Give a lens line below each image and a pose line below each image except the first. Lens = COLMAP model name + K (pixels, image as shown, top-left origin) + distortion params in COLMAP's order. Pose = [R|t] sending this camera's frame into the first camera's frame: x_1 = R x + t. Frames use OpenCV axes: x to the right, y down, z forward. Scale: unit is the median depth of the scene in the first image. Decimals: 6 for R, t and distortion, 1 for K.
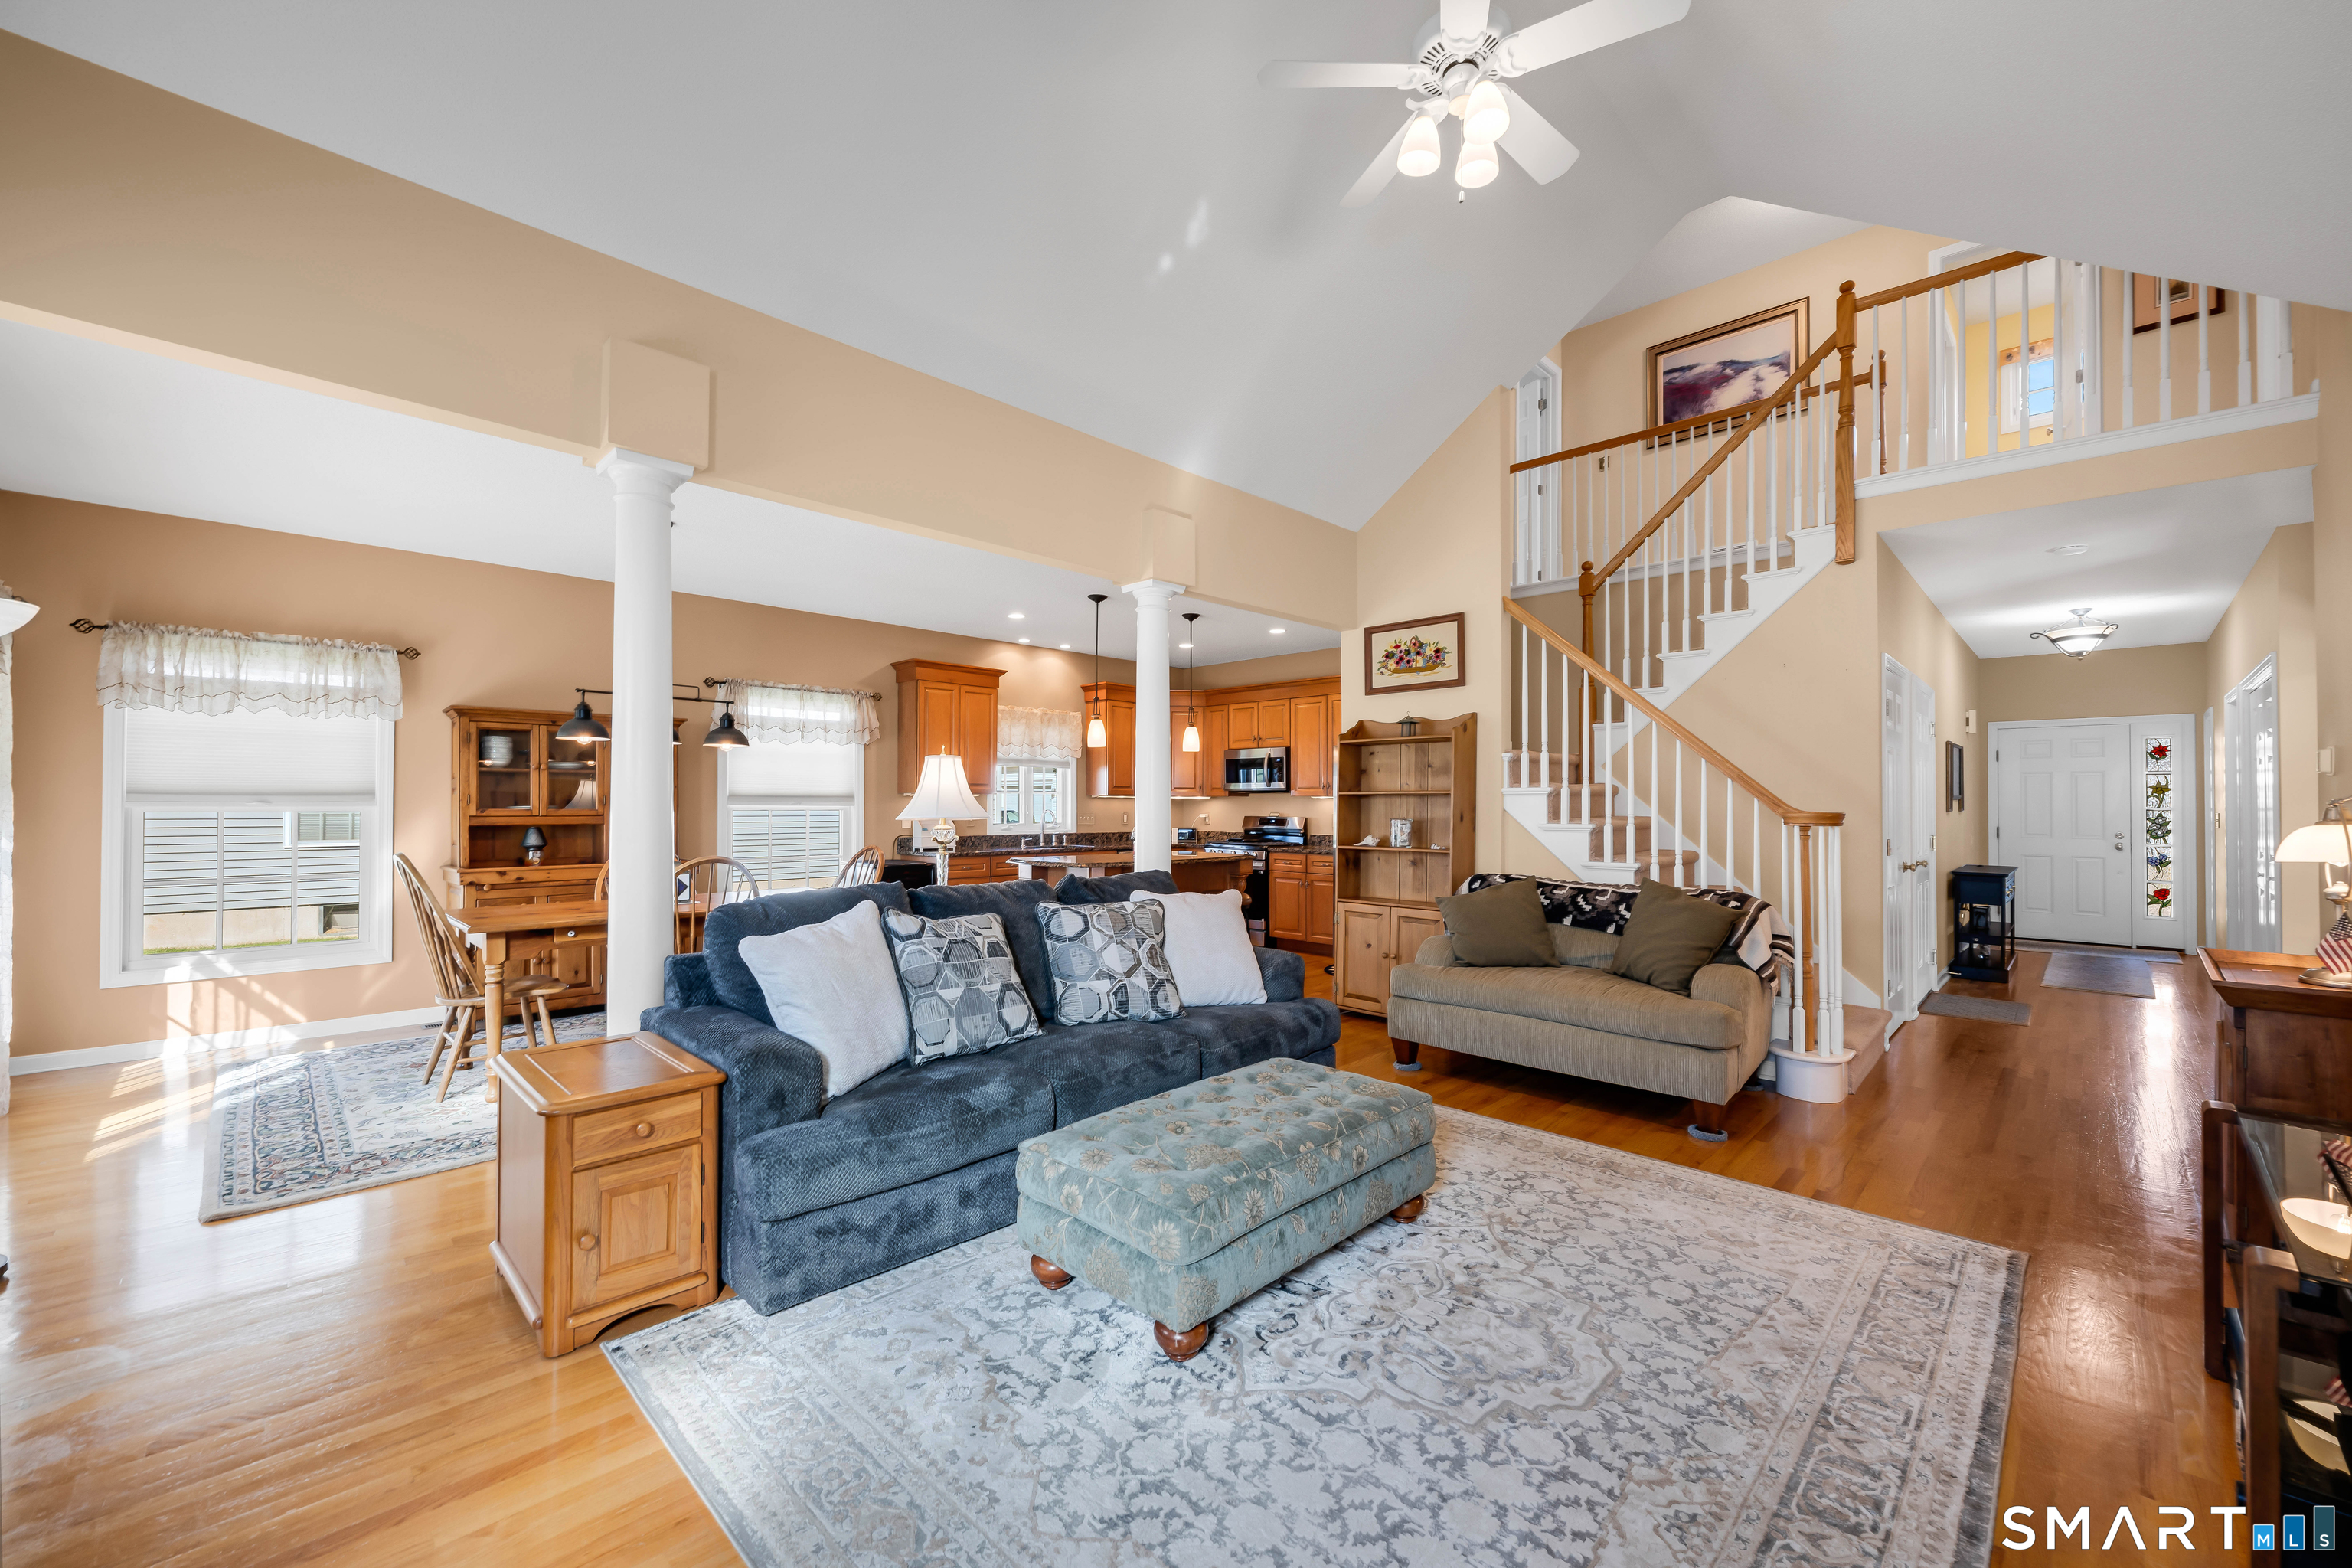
lens RADIAL K [[930.2, 0, 1176.6], [0, 930.2, 787.5], [0, 0, 1]] dist [-0.001666, -0.000086]
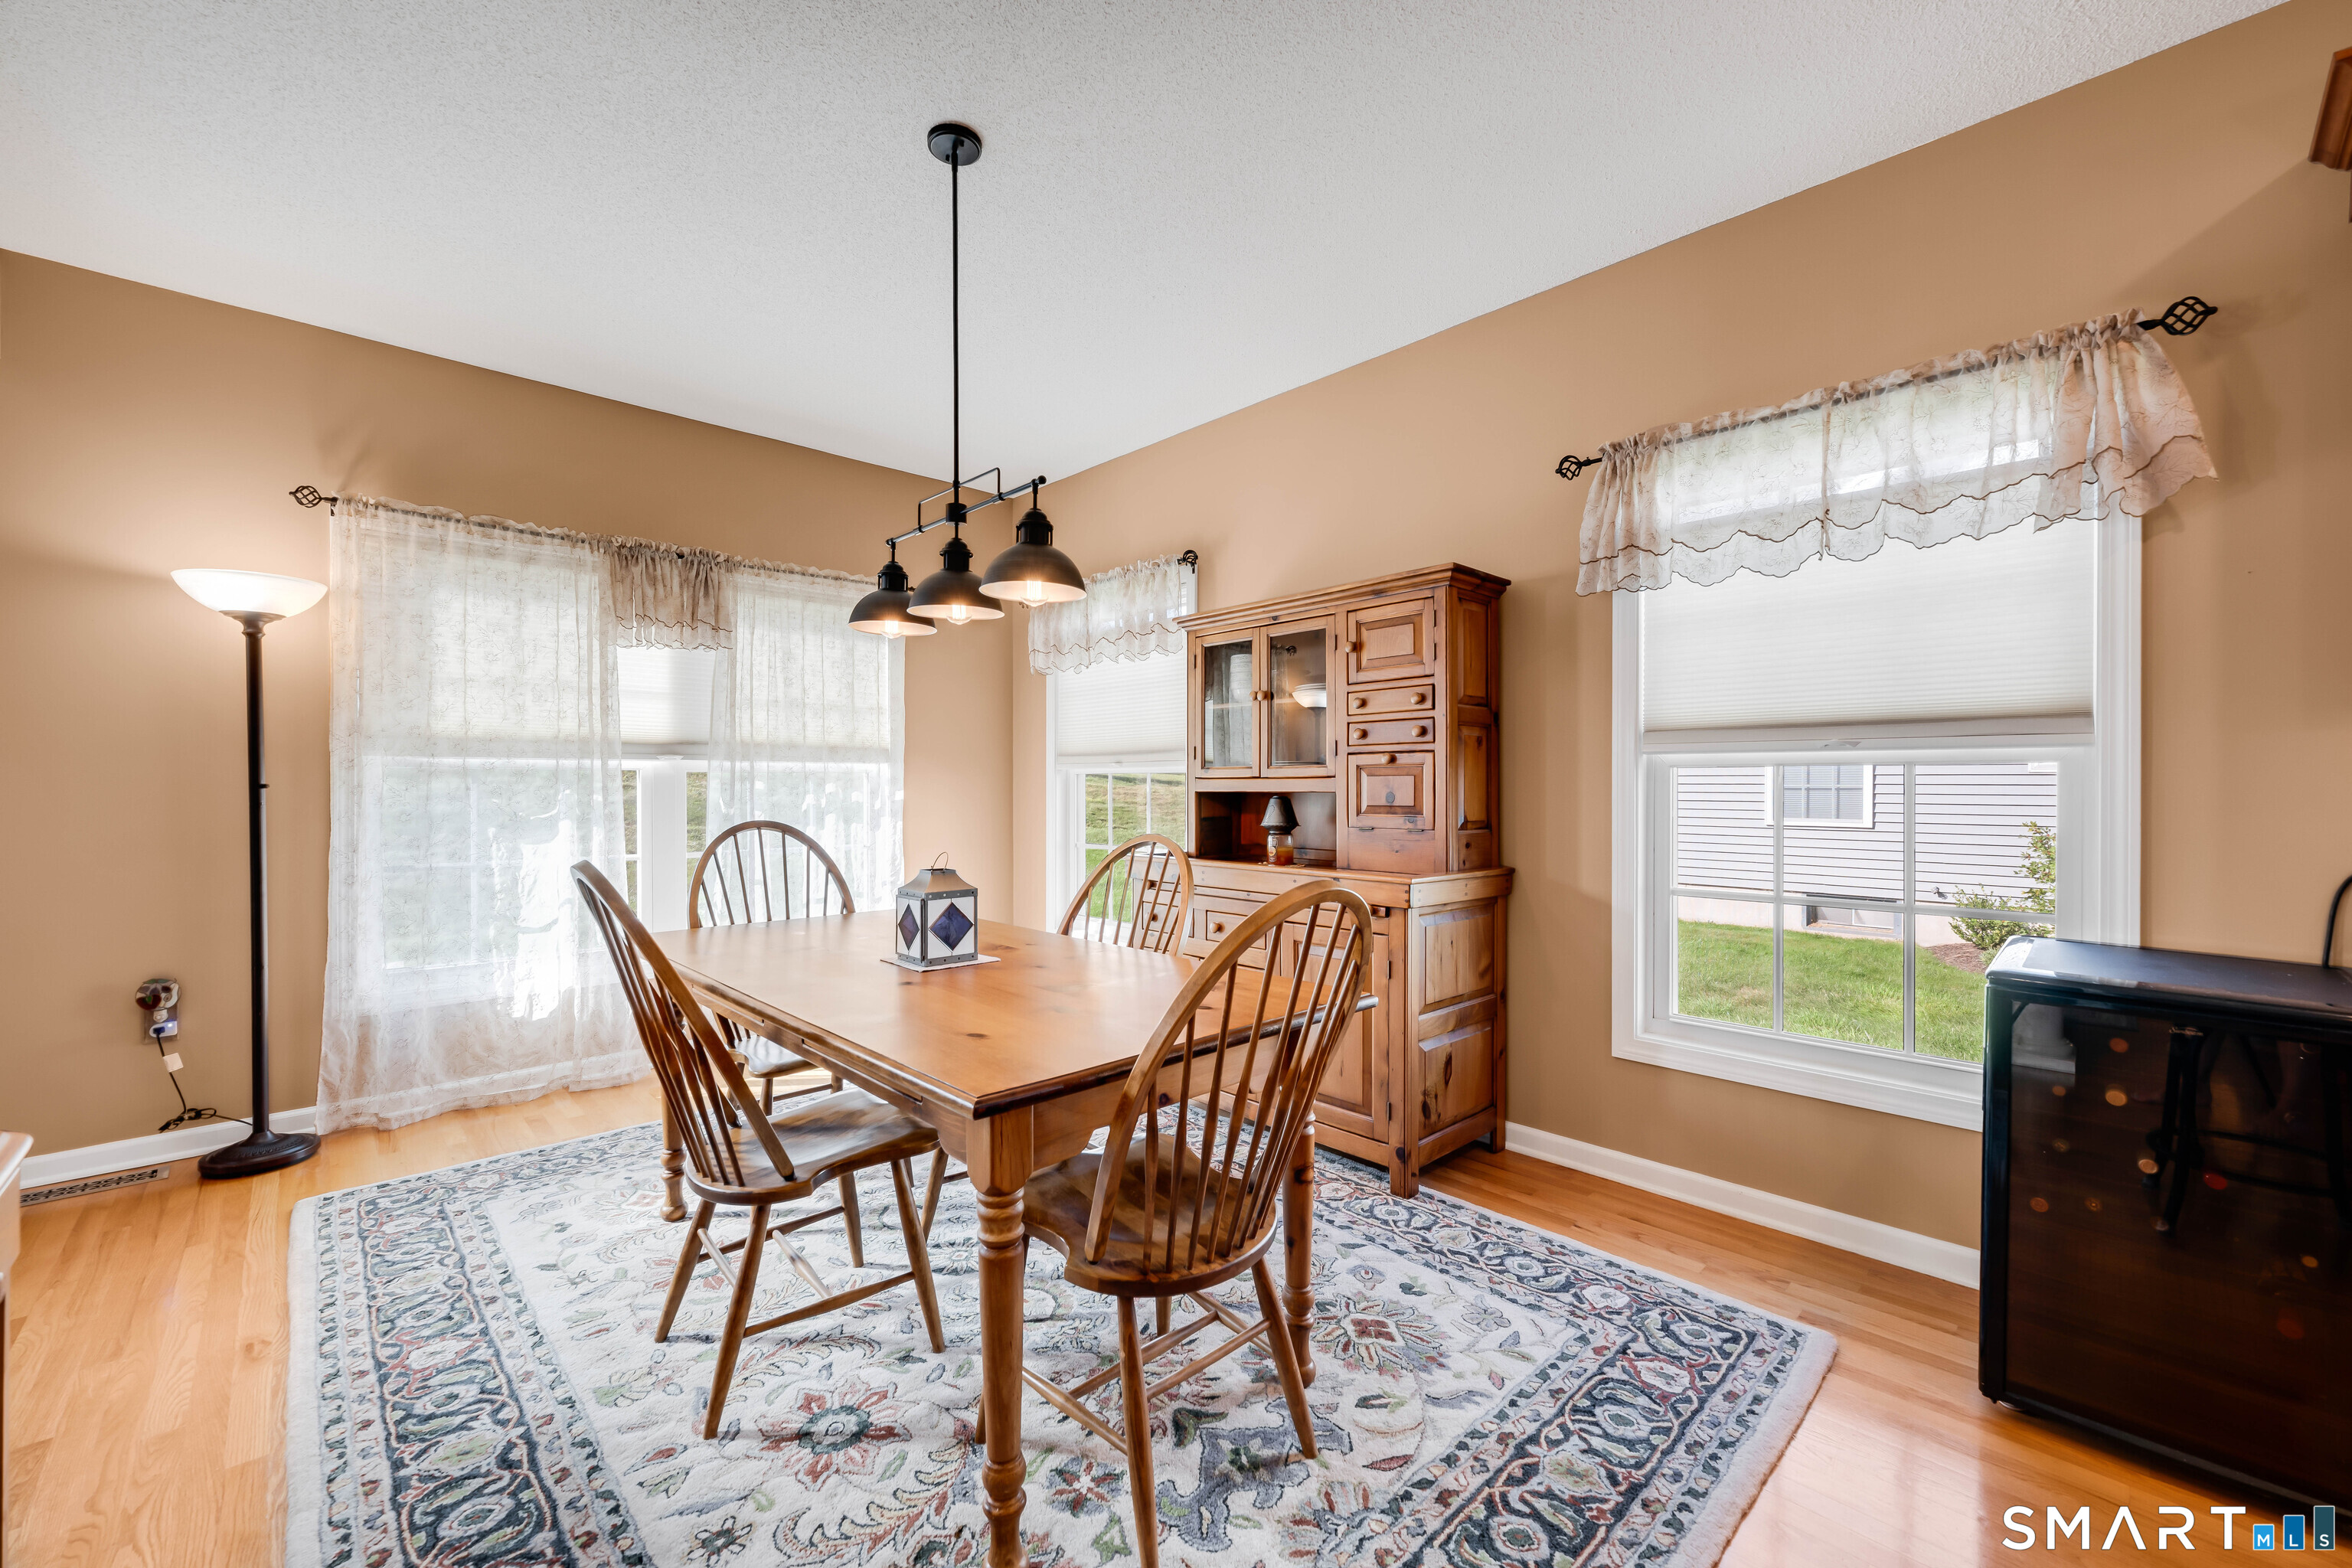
lens RADIAL K [[930.2, 0, 1176.6], [0, 930.2, 787.5], [0, 0, 1]] dist [-0.001666, -0.000086]
pose [[-0.032233, 0.001034, -0.999480, -0.073351], [0.019919, 0.999802, 0.000391, 0.033240], [0.999282, -0.019896, -0.032248, 0.917032]]
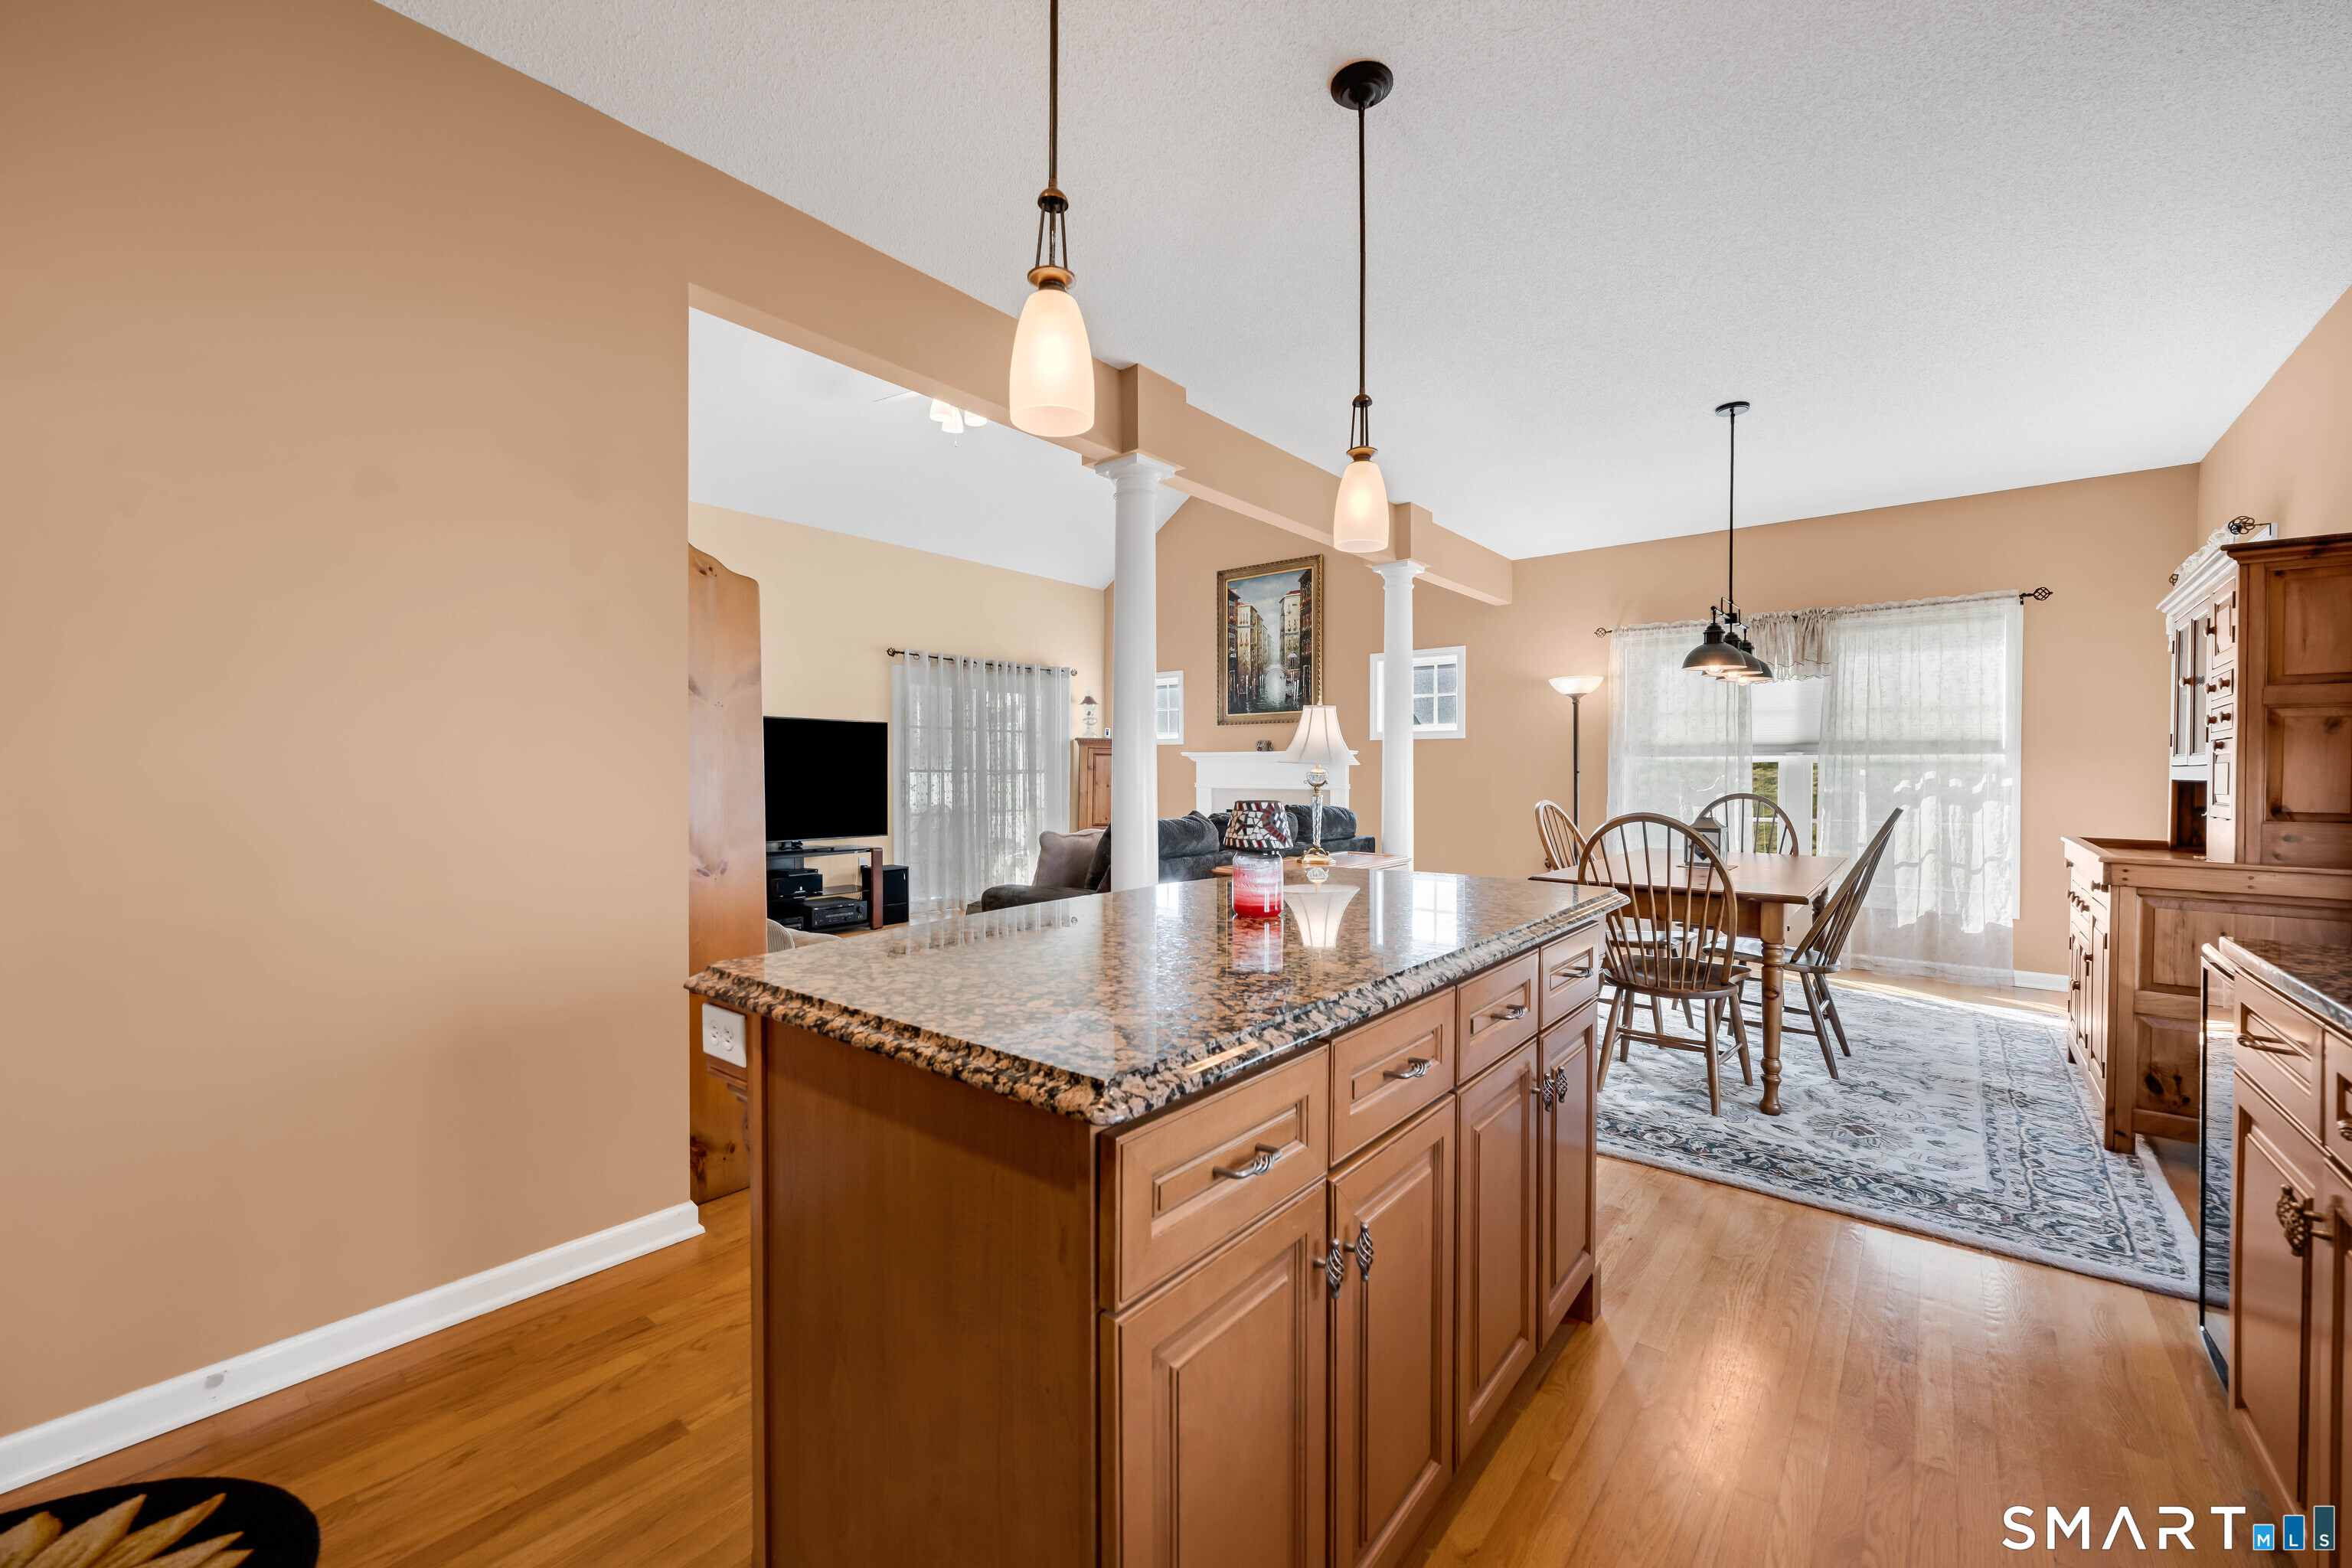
lens RADIAL K [[930.2, 0, 1176.6], [0, 930.2, 787.5], [0, 0, 1]] dist [-0.001666, -0.000086]
pose [[-0.996225, -0.002315, -0.086773, 0.007537], [-0.002148, 0.999996, -0.002017, 0.044227], [0.086777, -0.001823, -0.996226, 1.453807]]
